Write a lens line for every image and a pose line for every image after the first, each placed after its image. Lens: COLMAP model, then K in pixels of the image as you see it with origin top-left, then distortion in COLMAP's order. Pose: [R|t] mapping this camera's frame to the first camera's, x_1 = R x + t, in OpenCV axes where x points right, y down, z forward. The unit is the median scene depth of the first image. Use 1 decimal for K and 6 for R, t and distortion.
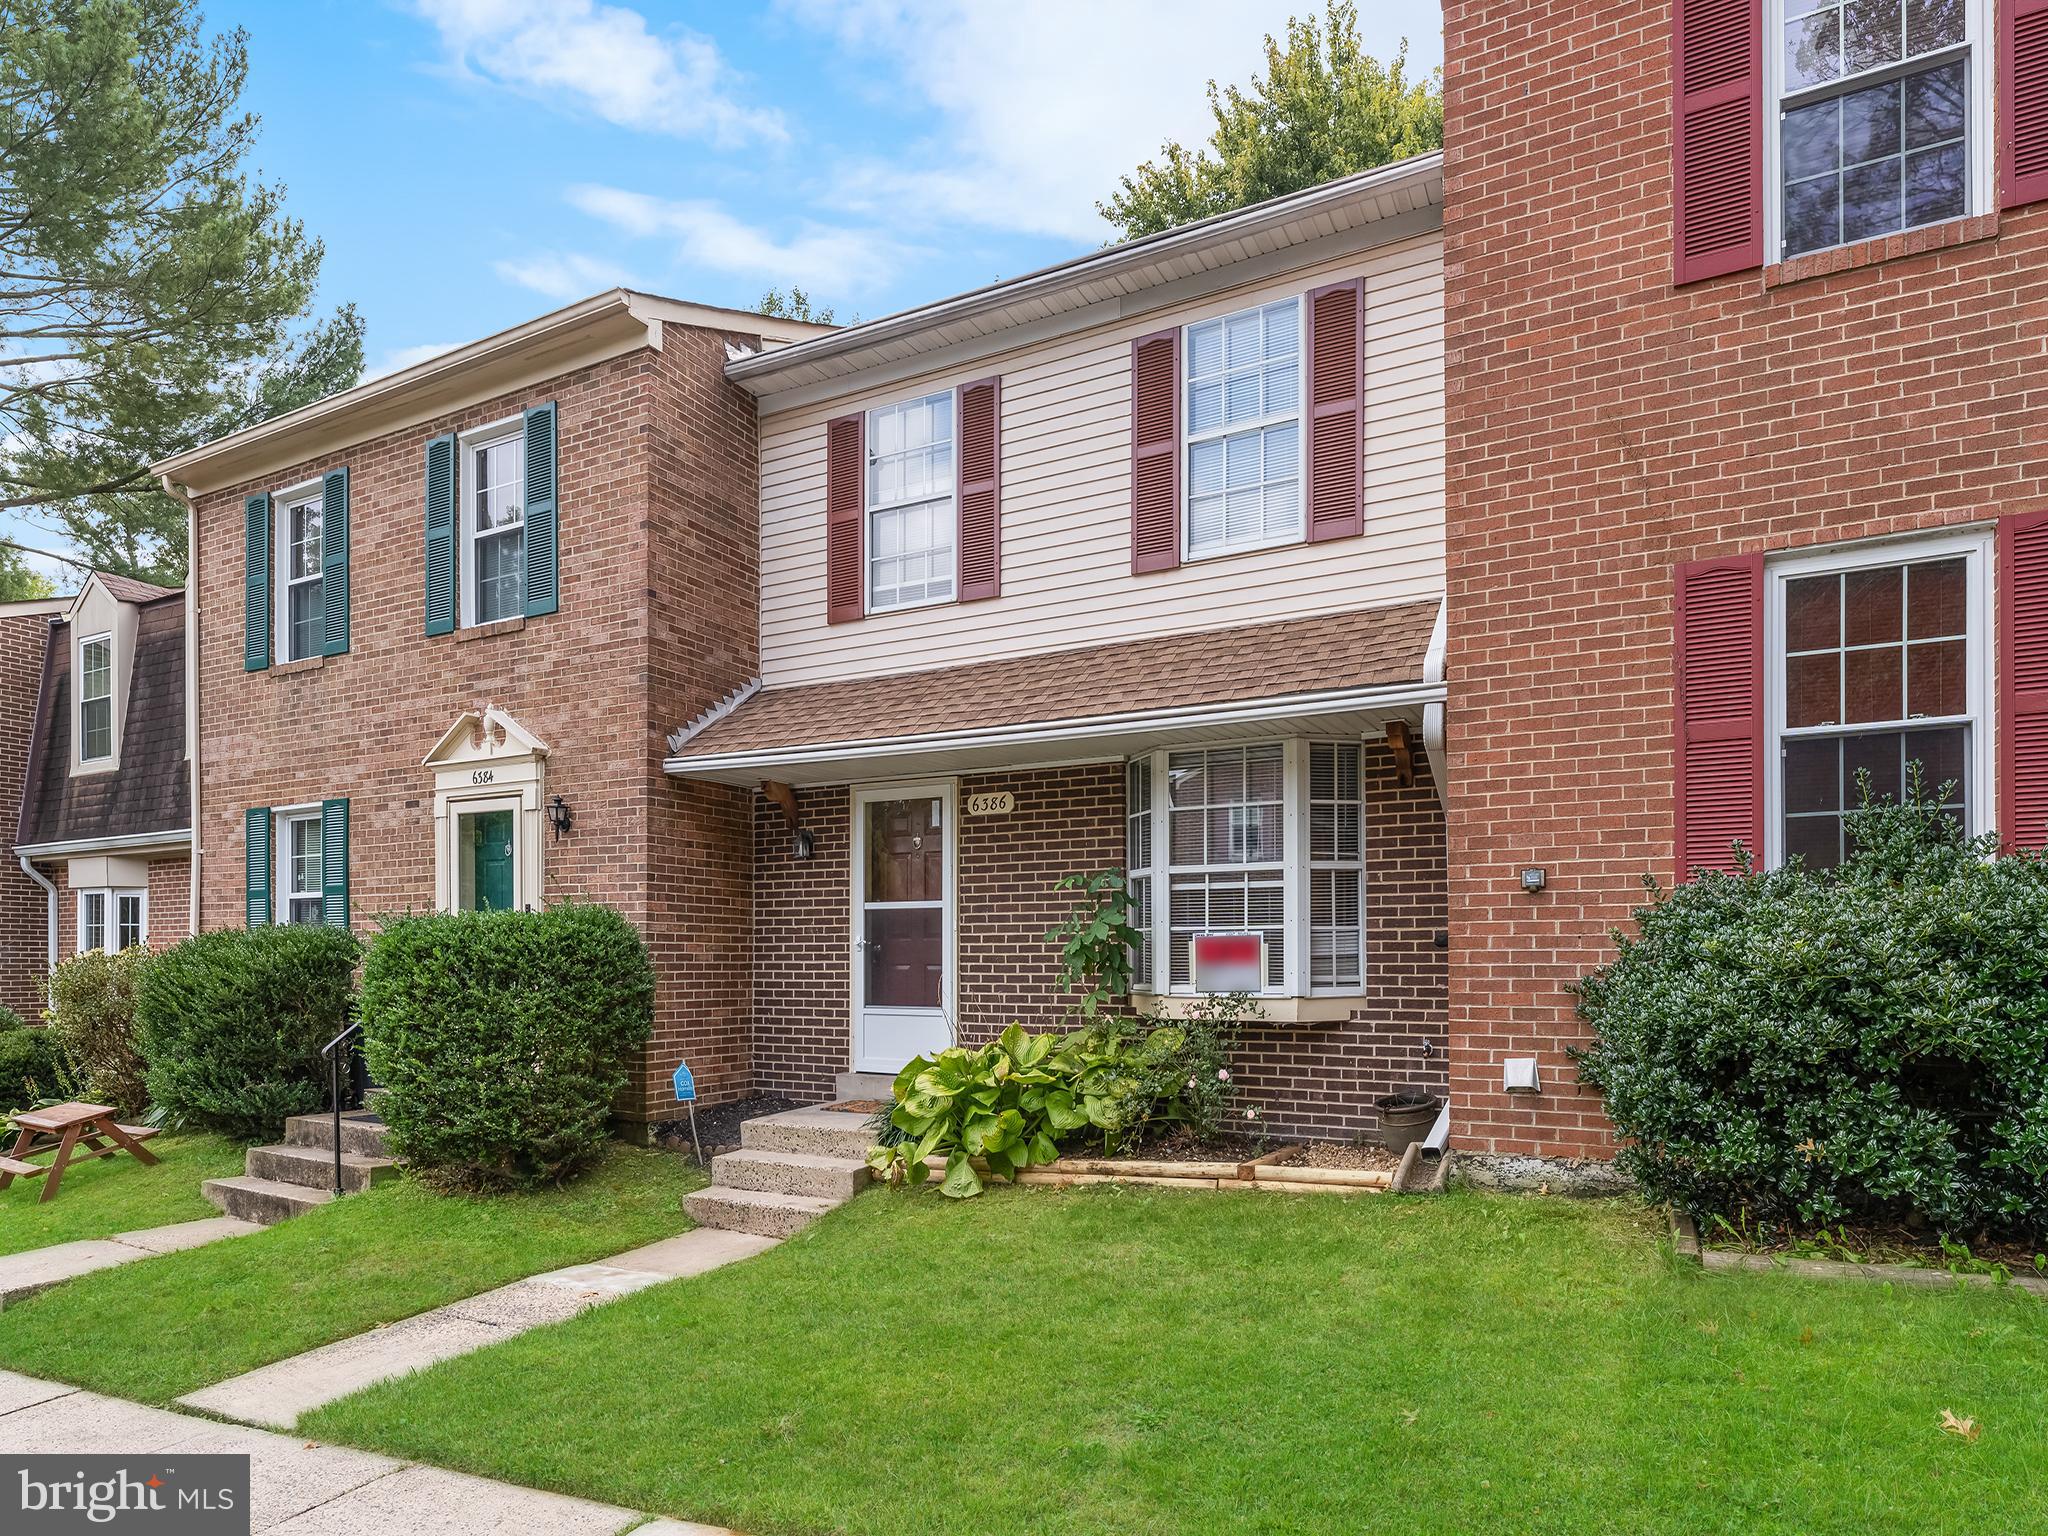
lens RADIAL K [[1146.1, 0, 1025.5], [0, 1146.1, 784.6], [0, 0, 1]] dist [0.000108, -0.001515]
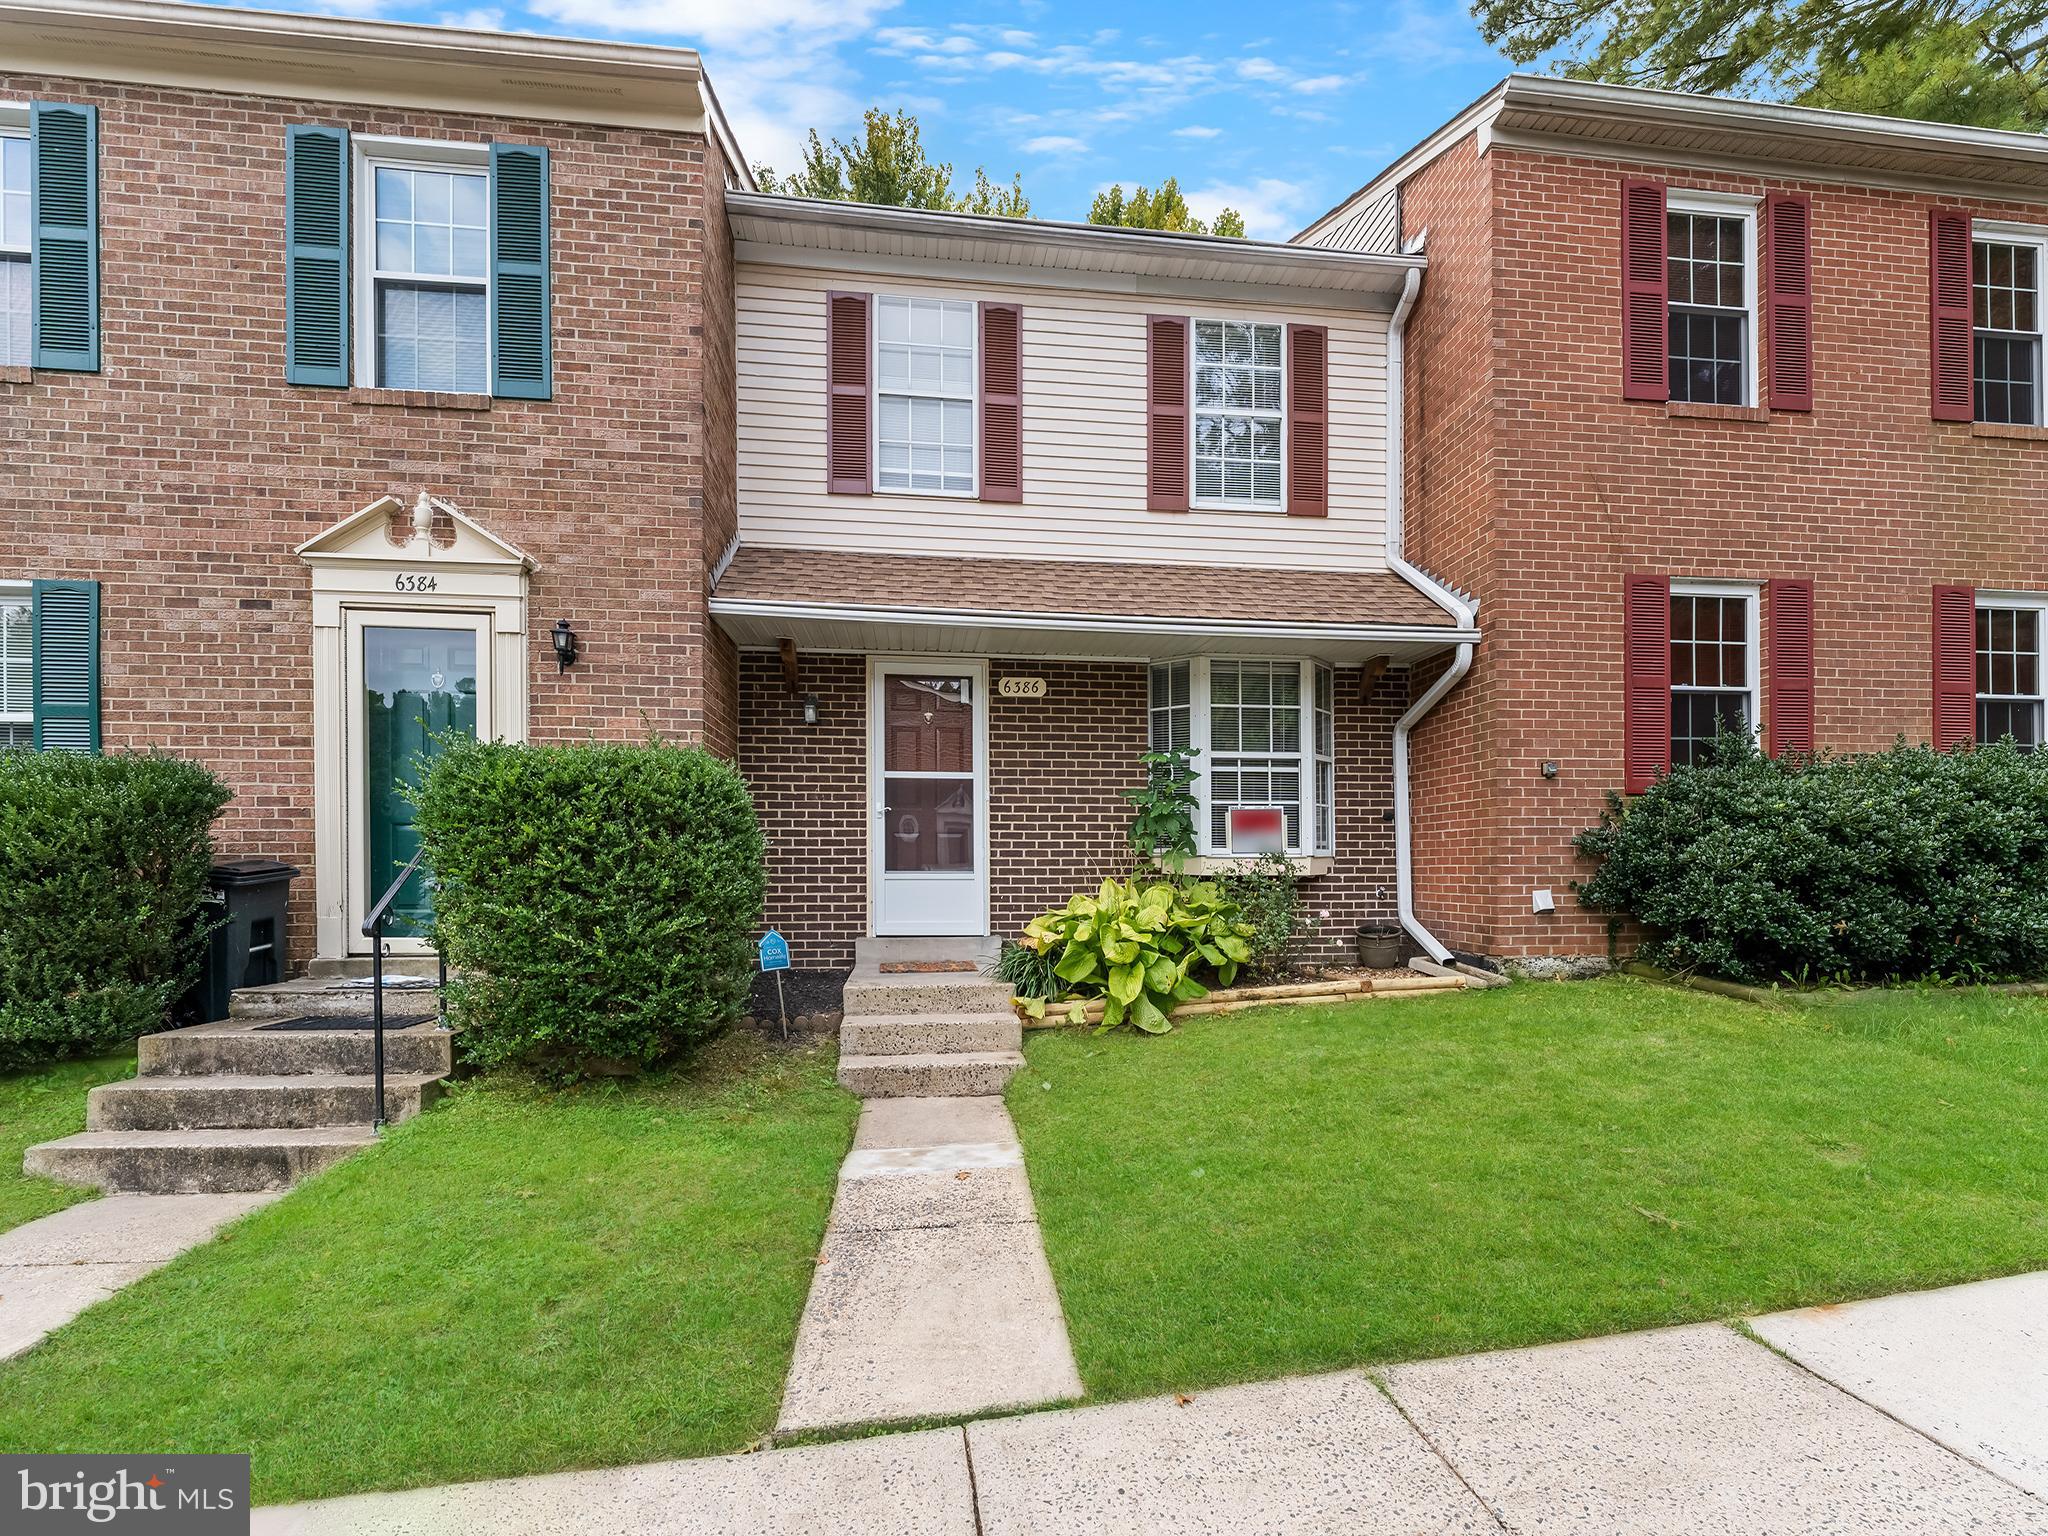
lens RADIAL K [[894.6, 0, 1022.8], [0, 894.6, 747.6], [0, 0, 1]] dist [-0.002954, -0.000122]
pose [[0.825541, 0.075348, 0.559289, -0.513212], [-0.085757, 0.996287, -0.007639, 0.082002], [-0.557788, -0.041657, 0.828937, 0.287796]]
